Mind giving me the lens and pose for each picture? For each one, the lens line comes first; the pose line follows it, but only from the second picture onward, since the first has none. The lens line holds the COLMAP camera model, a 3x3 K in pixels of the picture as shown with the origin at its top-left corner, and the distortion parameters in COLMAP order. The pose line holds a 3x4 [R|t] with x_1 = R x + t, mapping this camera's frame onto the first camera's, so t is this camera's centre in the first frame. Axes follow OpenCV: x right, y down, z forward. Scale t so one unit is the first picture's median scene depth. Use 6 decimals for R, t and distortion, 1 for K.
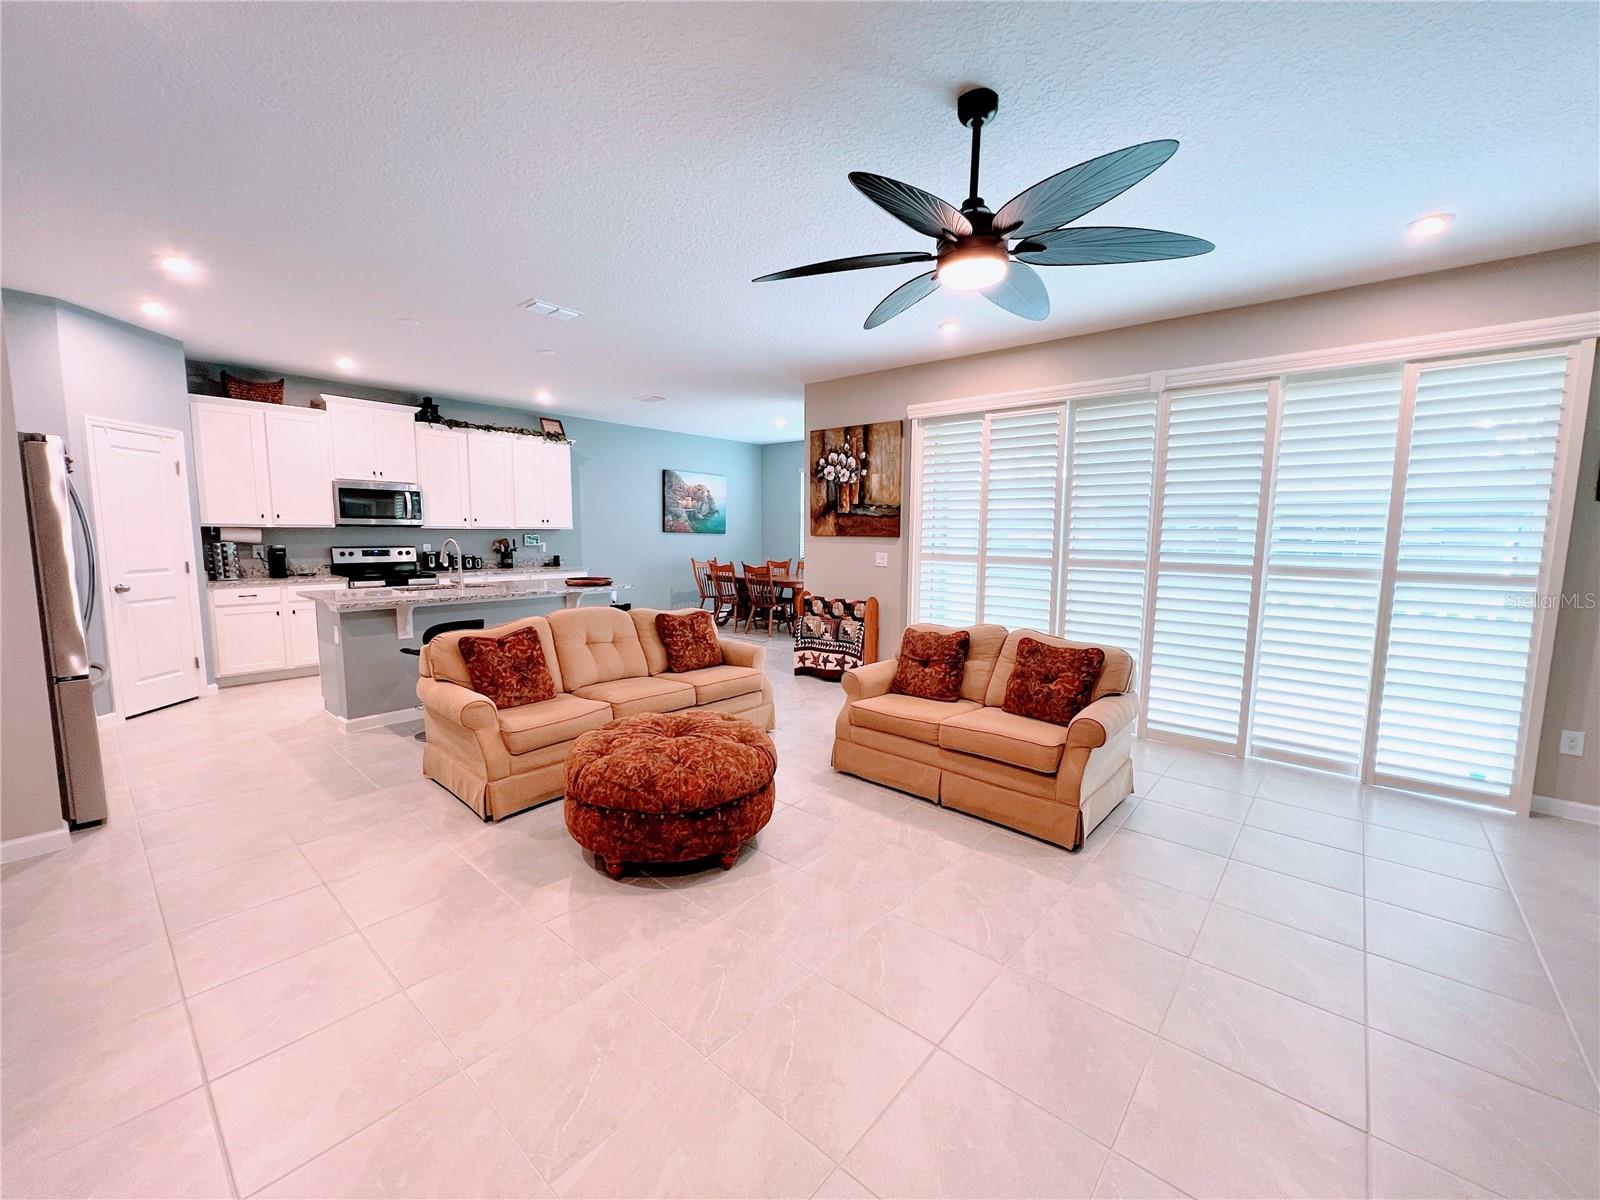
lens RADIAL K [[639.3, 0, 800.6], [0, 639.3, 598.1], [0, 0, 1]] dist [-0.000514, -0.000132]
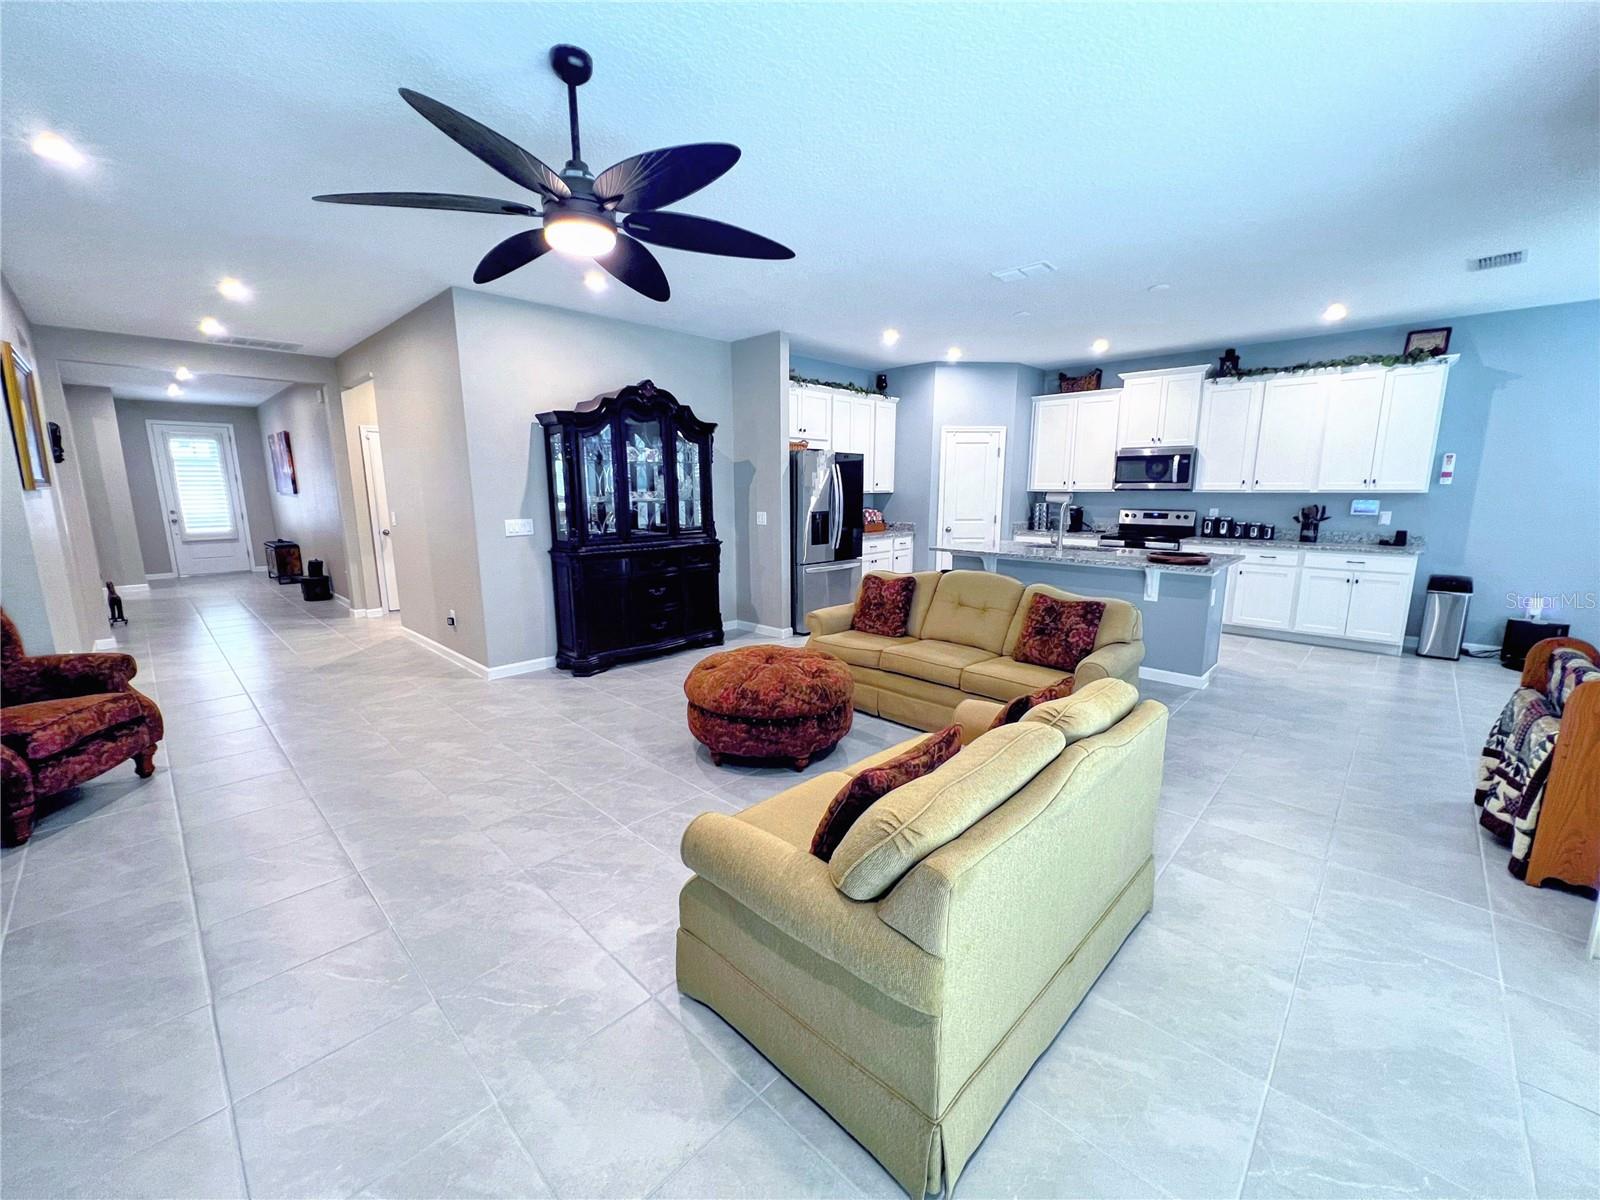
lens RADIAL K [[639.3, 0, 799.8], [0, 639.3, 600.6], [0, 0, 1]] dist [-0.000514, -0.000132]
pose [[-0.044254, 0.166291, -0.985083, 0.427467], [-0.103916, 0.979934, 0.170090, -0.051983], [0.993601, 0.109893, -0.026086, 0.459807]]
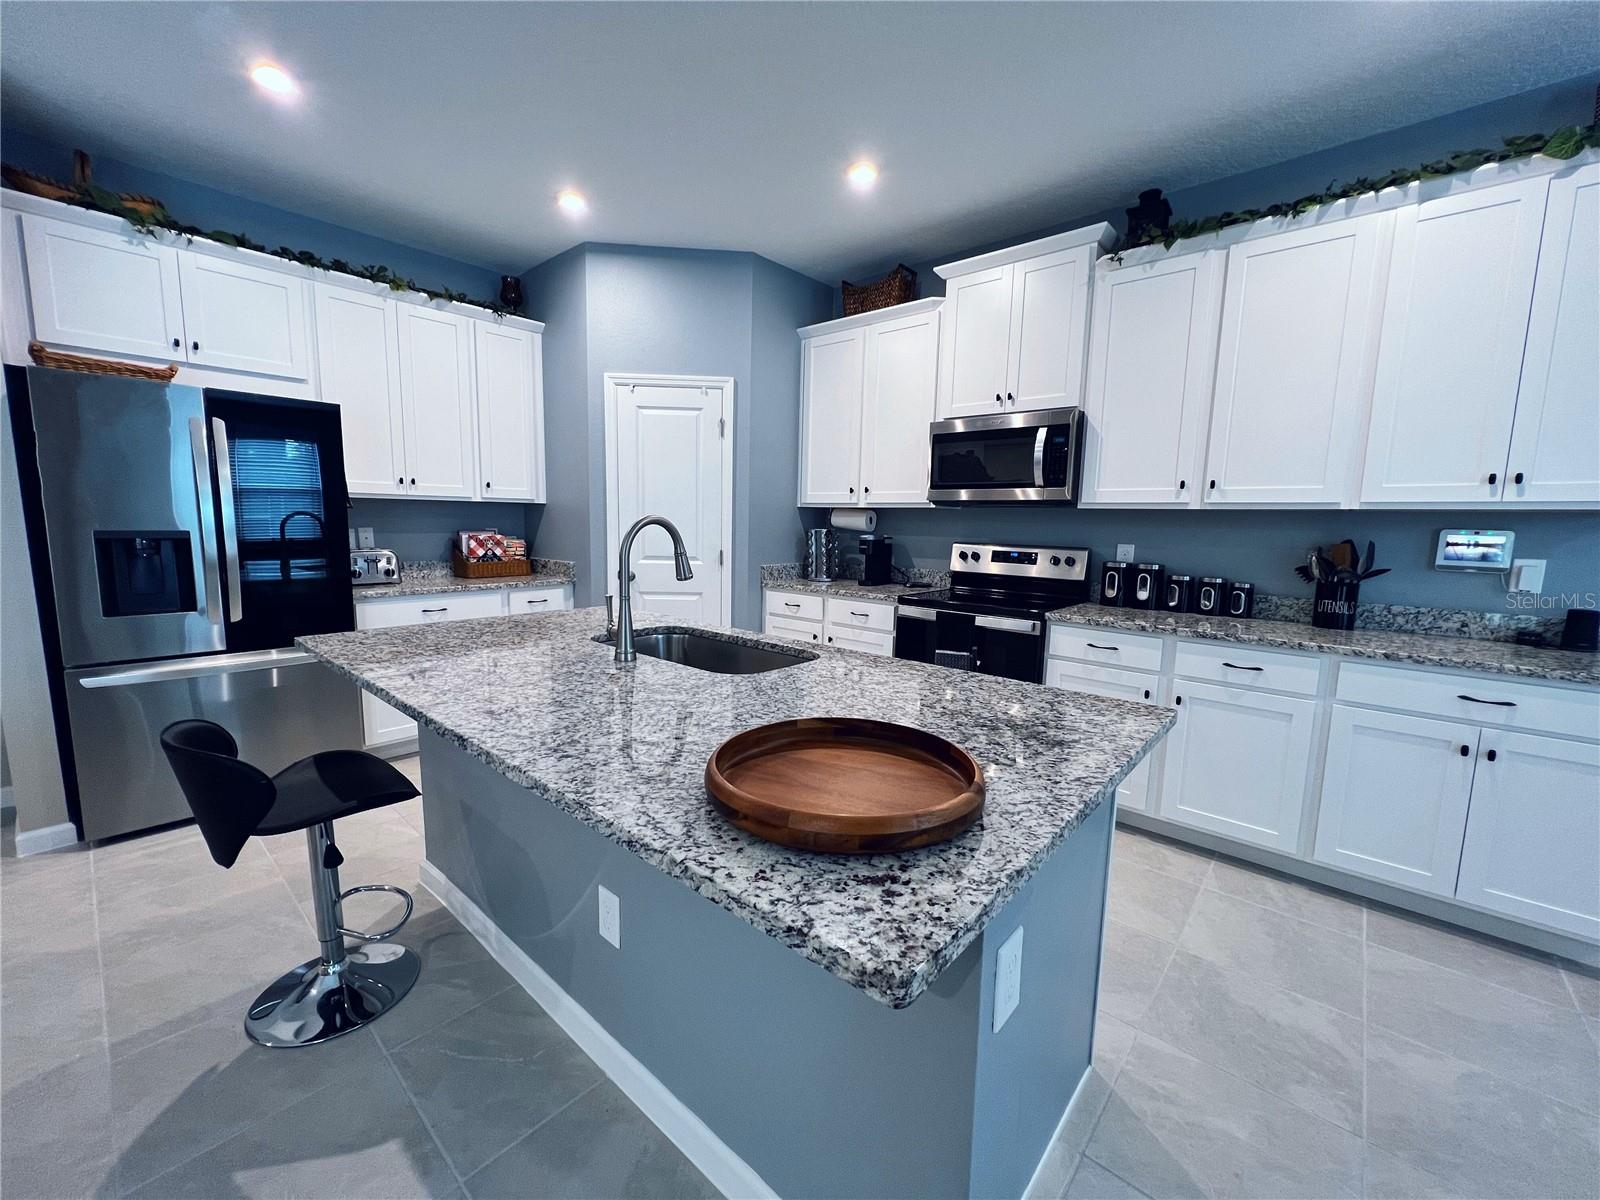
lens RADIAL K [[639.3, 0, 798.7], [0, 639.3, 601.9], [0, 0, 1]] dist [-0.000514, -0.000132]
pose [[-0.004784, 0.119797, -0.992787, -0.144075], [-0.124654, 0.984983, 0.119456, -0.075335], [0.992189, 0.124326, 0.010221, 0.828379]]
